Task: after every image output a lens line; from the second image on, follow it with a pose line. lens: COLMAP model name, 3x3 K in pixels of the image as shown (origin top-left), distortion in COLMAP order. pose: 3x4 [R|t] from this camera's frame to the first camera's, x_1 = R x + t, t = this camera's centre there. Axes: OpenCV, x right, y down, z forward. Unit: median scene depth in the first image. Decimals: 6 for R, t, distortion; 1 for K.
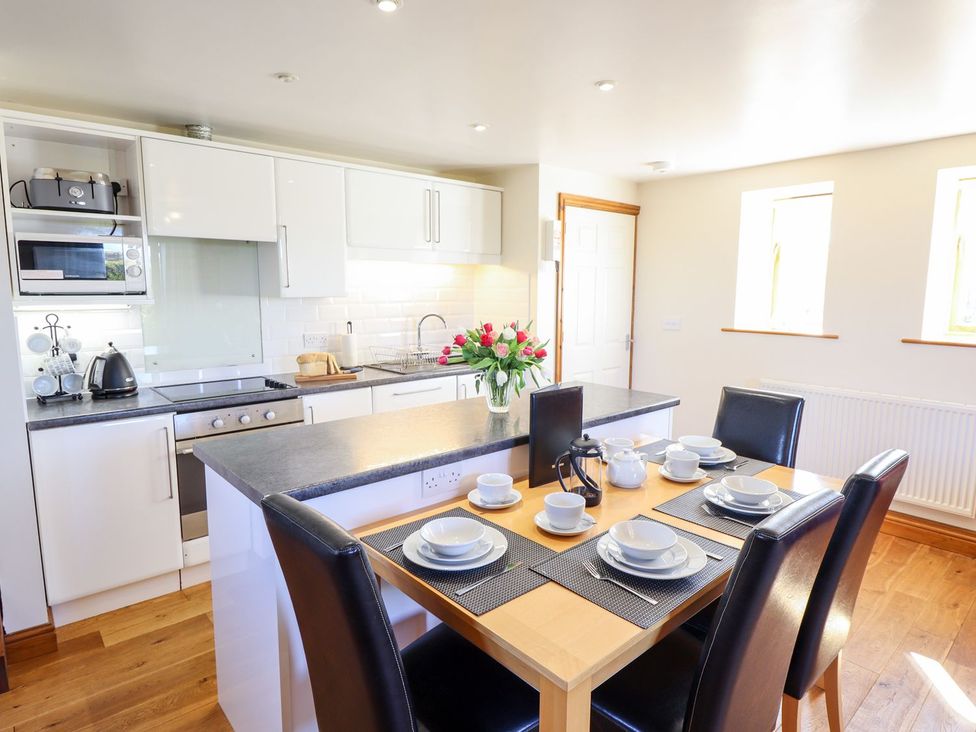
lens RADIAL K [[565.8, 0, 498.2], [0, 565.8, 359.2], [0, 0, 1]] dist [0.002297, -0.013423]
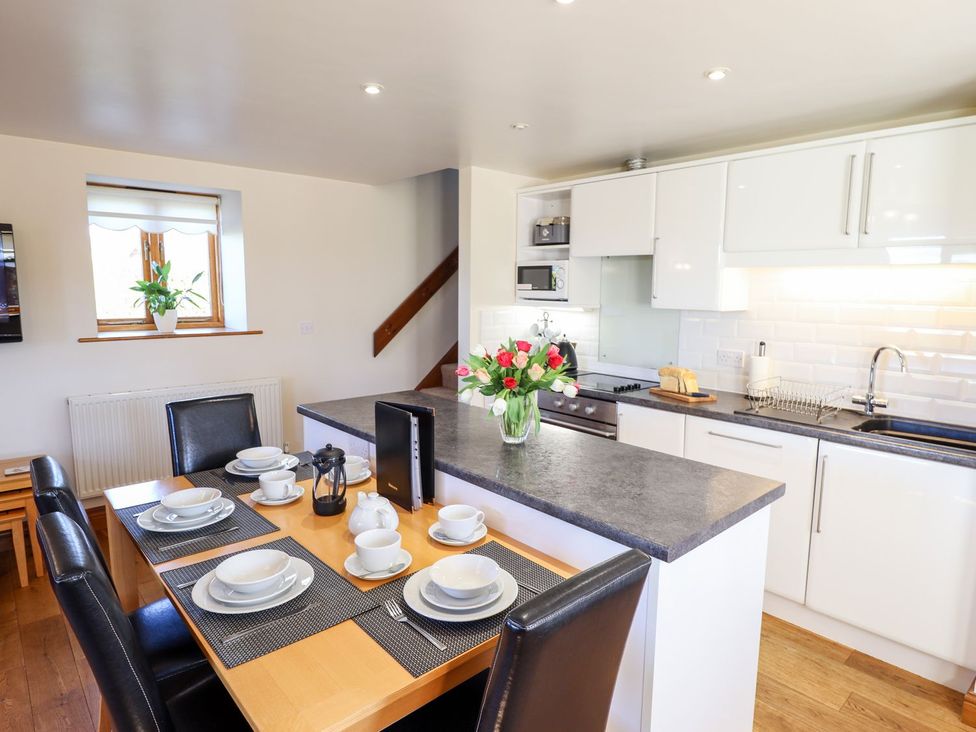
lens RADIAL K [[596.0, 0, 498.9], [0, 596.0, 363.4], [0, 0, 1]] dist [-0.002218, -0.002981]
pose [[0.000529, 0.126788, -0.991930, 0.820073], [-0.138764, 0.982343, 0.125489, -0.124884], [0.990325, 0.137577, 0.018113, 0.831471]]
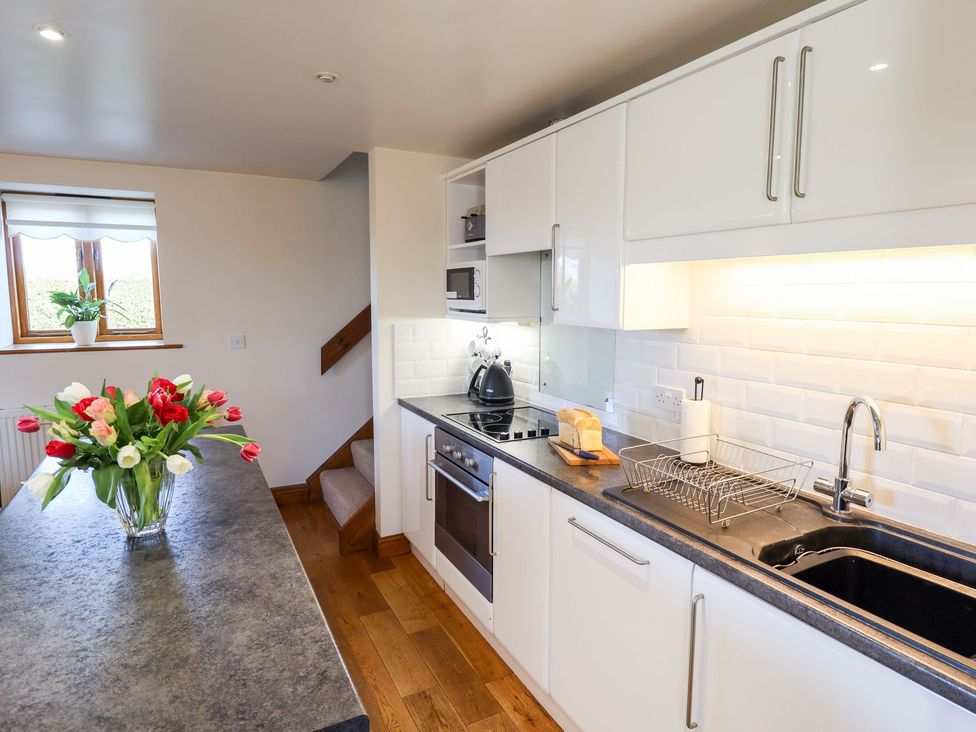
lens RADIAL K [[582.4, 0, 501.3], [0, 582.4, 358.4], [0, 0, 1]] dist [0.000896, -0.014025]
pose [[-0.242846, 0.105050, -0.964360, 0.424645], [-0.129055, 0.981784, 0.139446, -0.187075], [0.961442, 0.158319, -0.224865, 1.285008]]
